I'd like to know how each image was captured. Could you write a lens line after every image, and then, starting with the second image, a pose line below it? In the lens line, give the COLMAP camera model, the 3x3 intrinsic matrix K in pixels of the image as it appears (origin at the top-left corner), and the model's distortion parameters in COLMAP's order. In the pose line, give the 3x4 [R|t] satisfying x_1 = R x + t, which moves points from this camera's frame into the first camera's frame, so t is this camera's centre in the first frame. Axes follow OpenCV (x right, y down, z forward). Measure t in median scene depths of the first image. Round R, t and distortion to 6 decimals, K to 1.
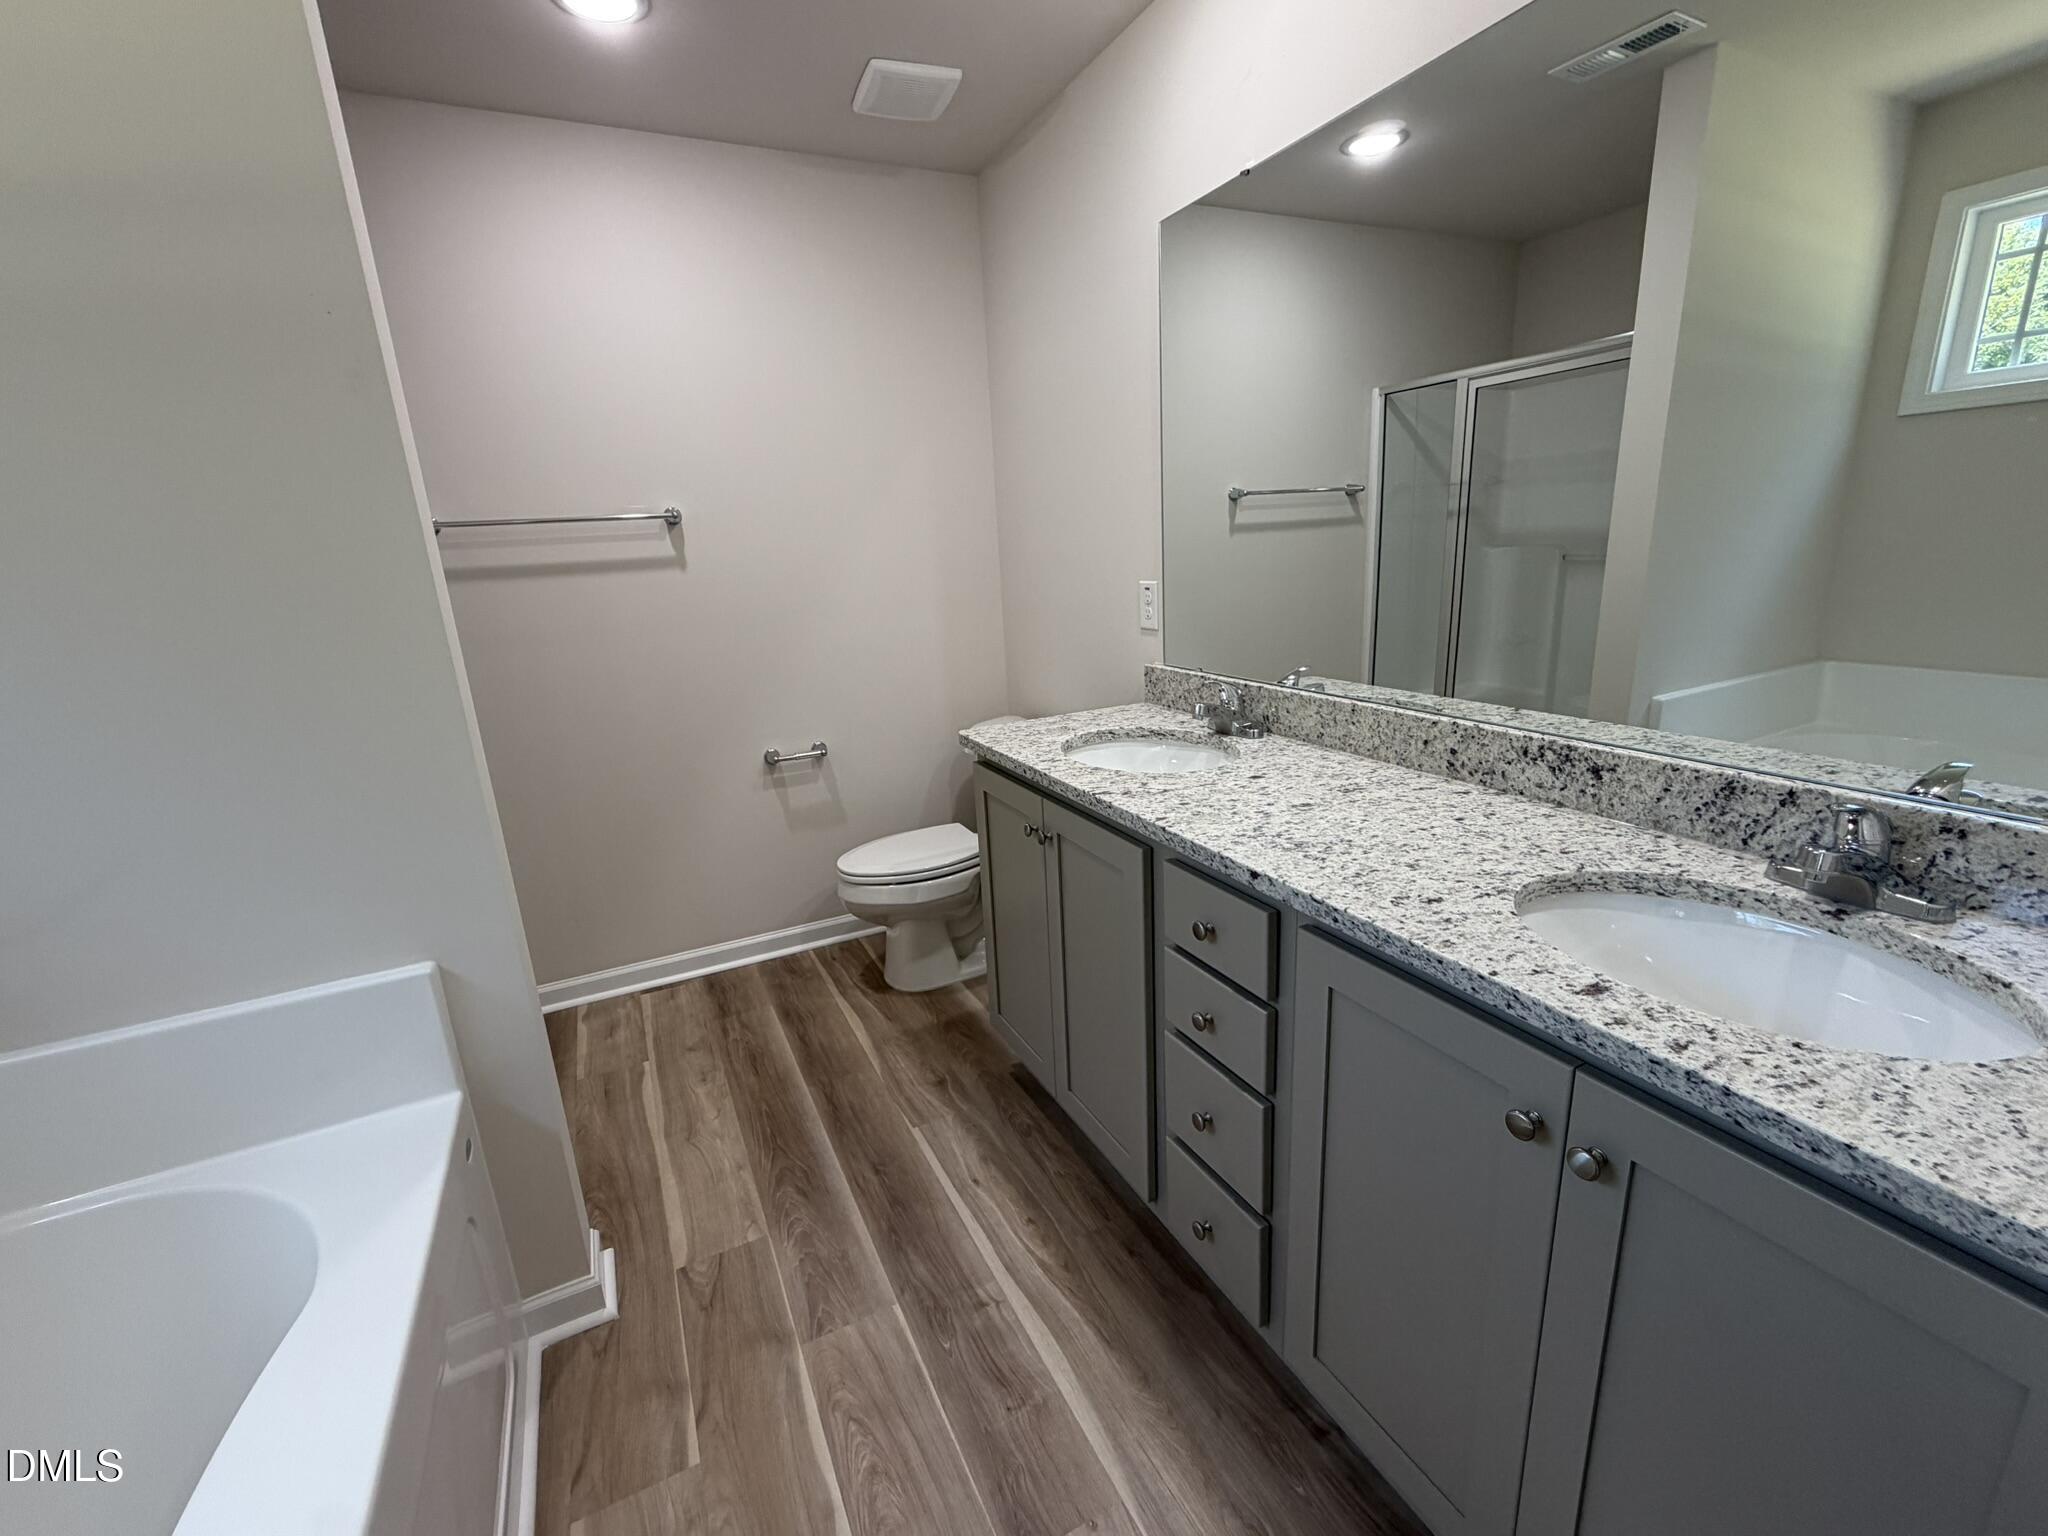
lens RADIAL K [[826.0, 0, 1012.9], [0, 826.0, 757.9], [0, 0, 1]] dist [0.001204, 0.000269]
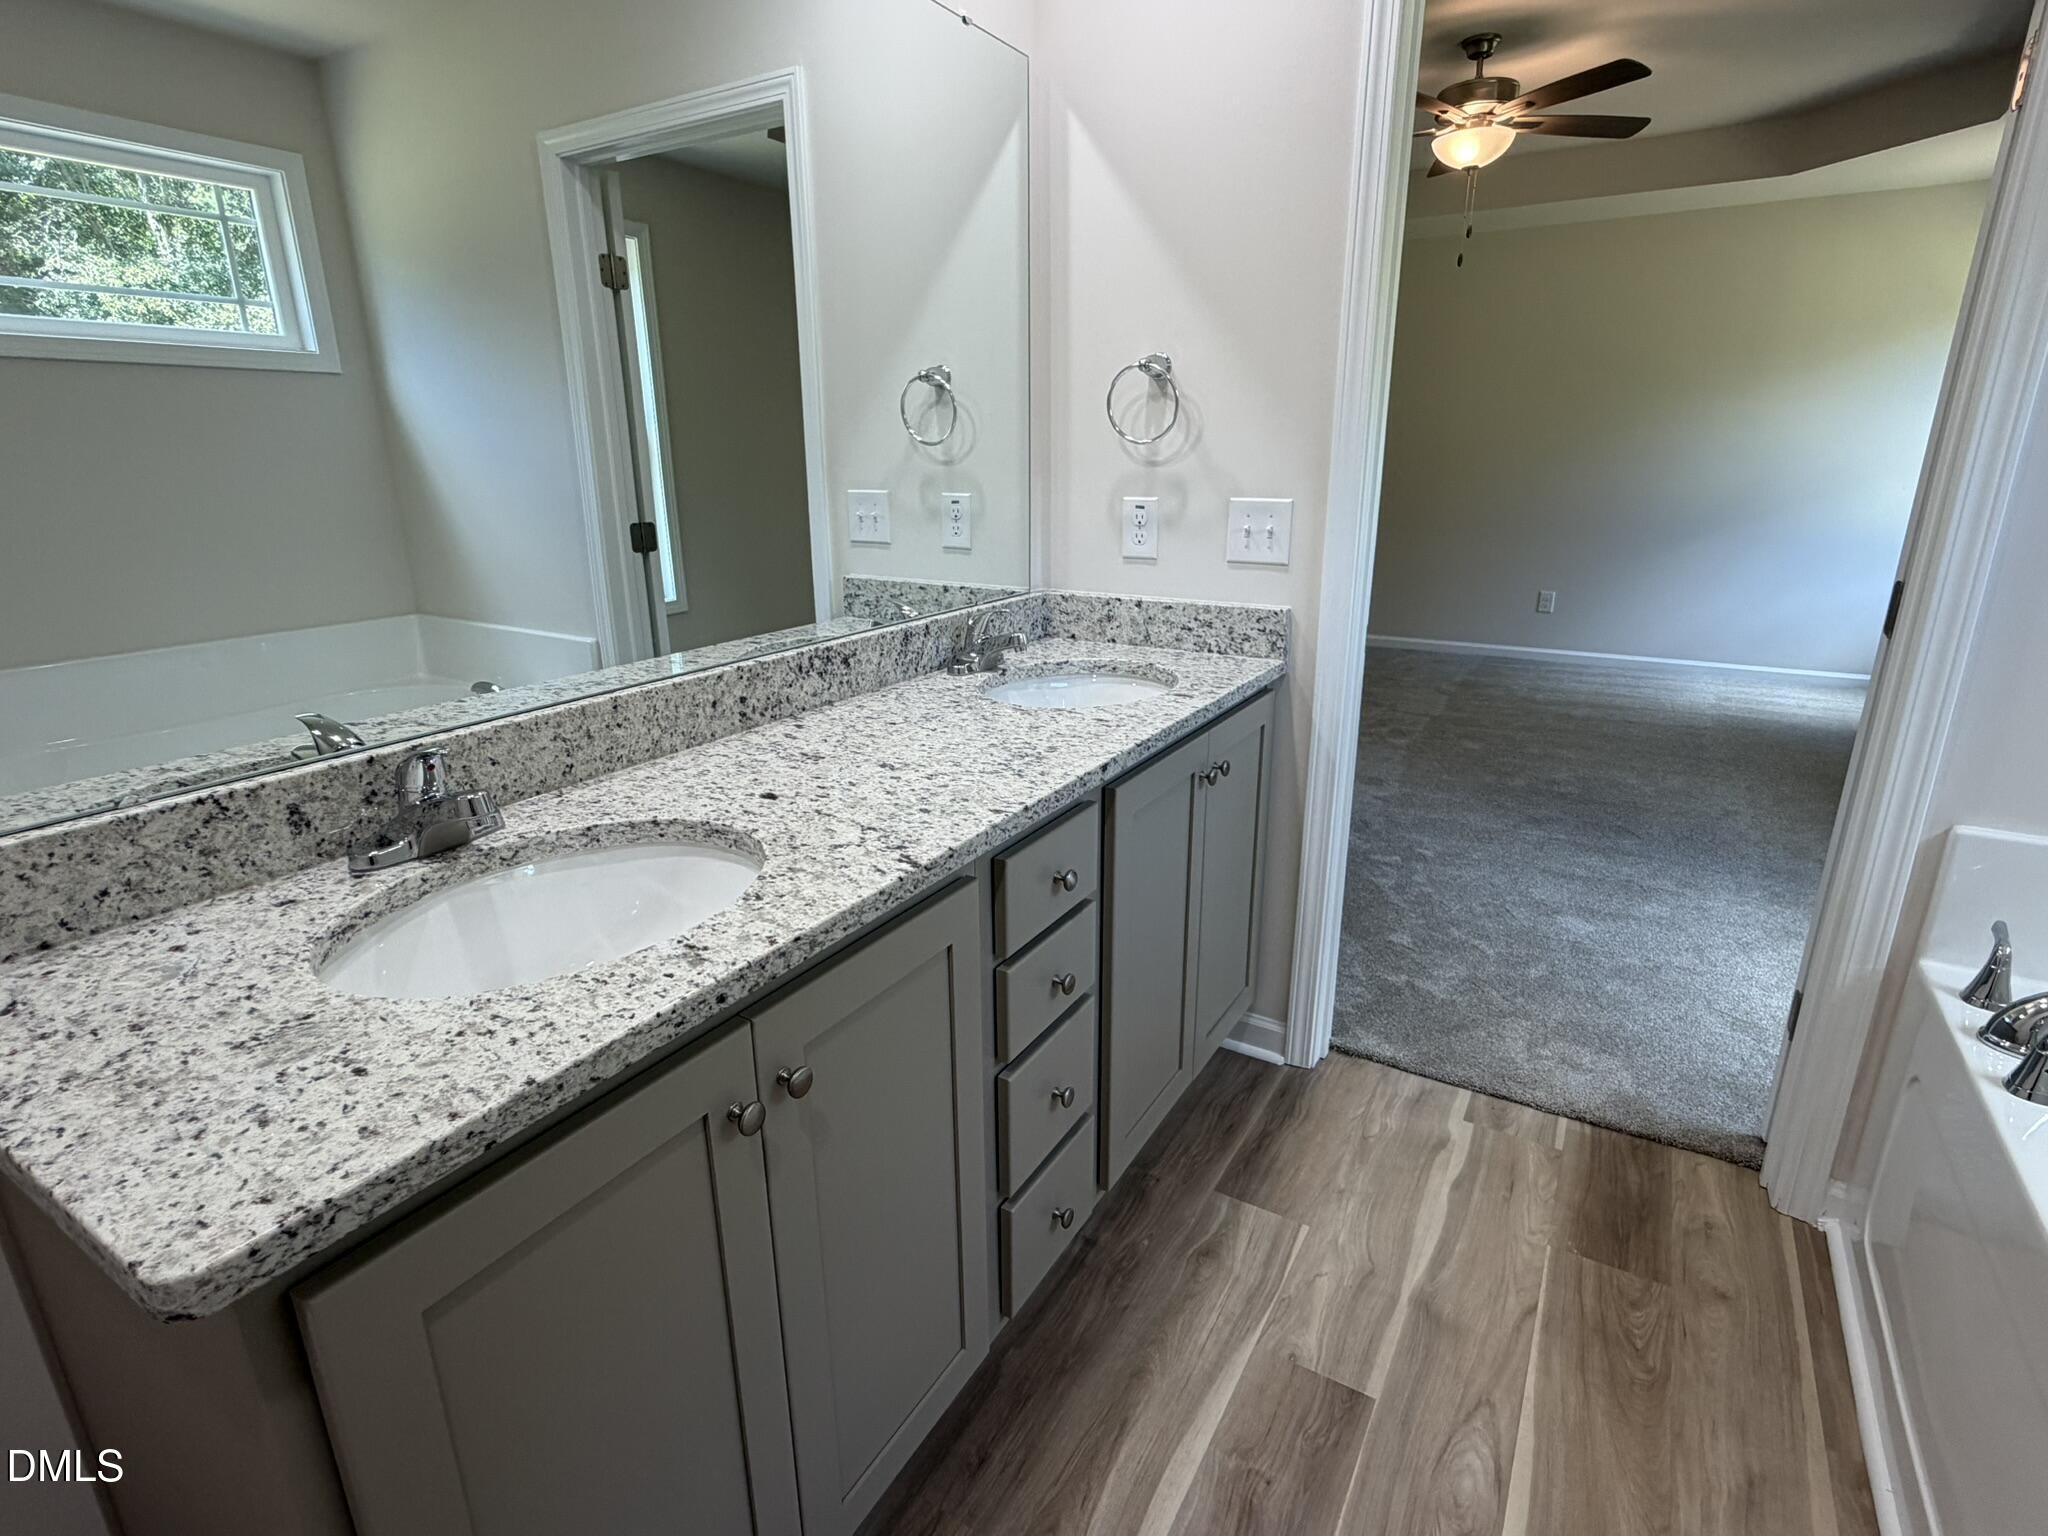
lens RADIAL K [[1013.4, 0, 1015.2], [0, 1013.4, 763.6], [0, 0, 1]] dist [-0.000555, -0.000232]
pose [[-0.521159, -0.198366, 0.830087, -0.571147], [0.256051, 0.891469, 0.373793, -0.298214], [-0.814144, 0.407350, -0.413805, 1.332684]]
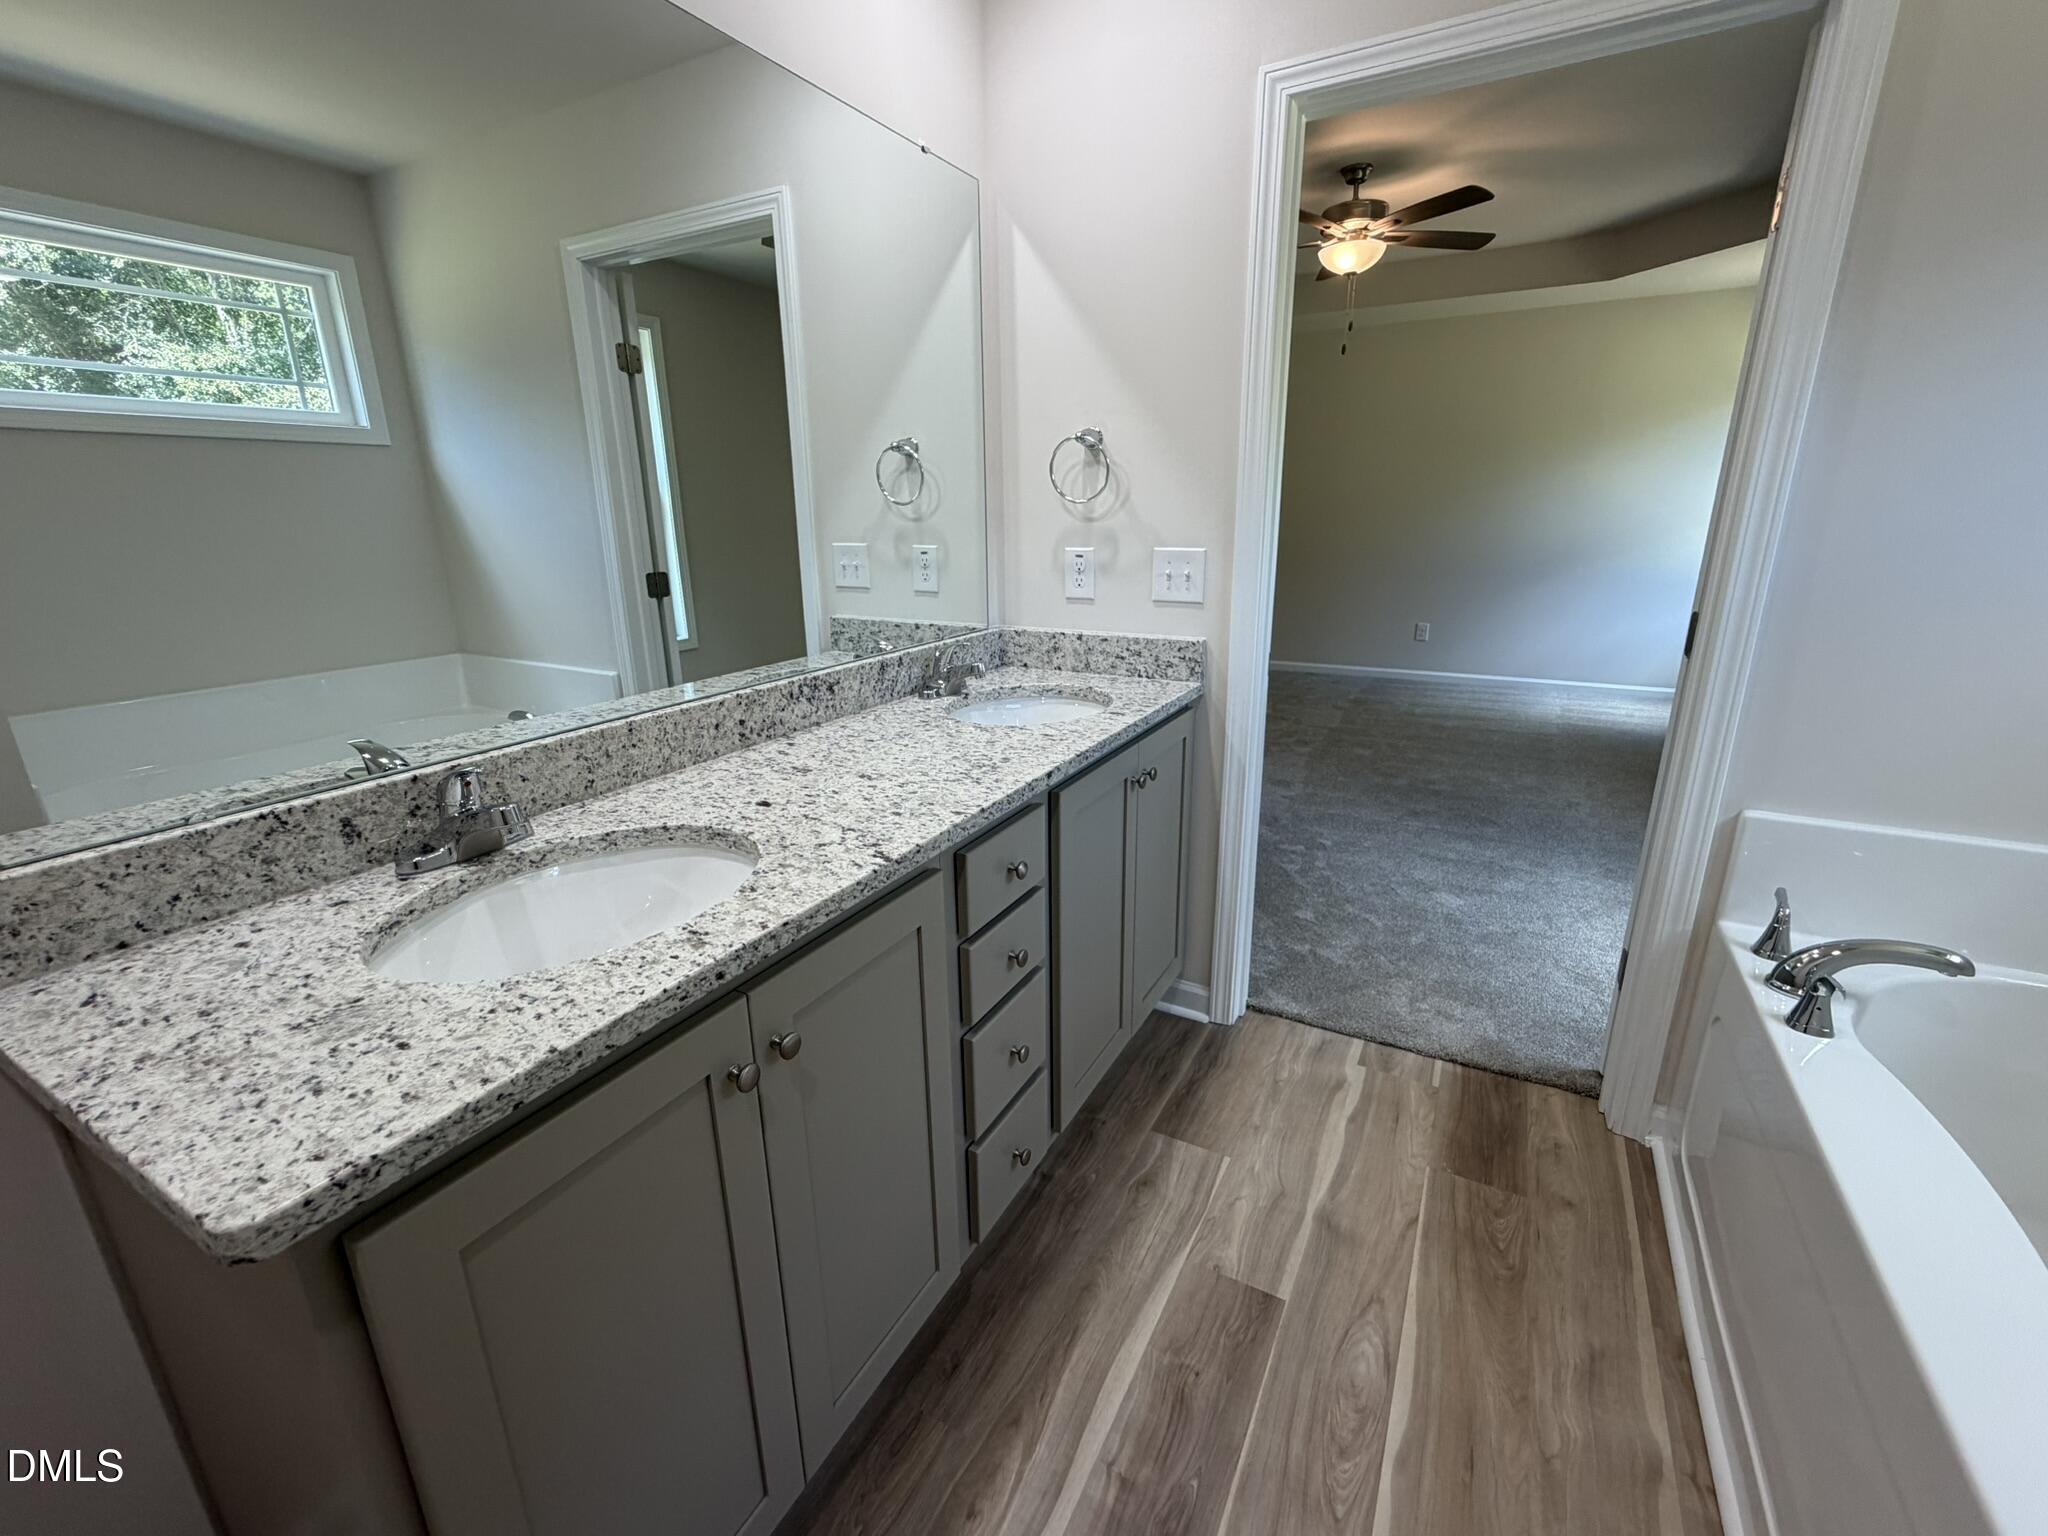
lens RADIAL K [[862.3, 0, 1018.2], [0, 862.3, 764.7], [0, 0, 1]] dist [-0.000892, 0.000006]
pose [[-0.555724, -0.180262, 0.811589, -0.586738], [0.256728, 0.891290, 0.373756, -0.296355], [-0.790735, 0.416063, -0.449032, 1.326715]]
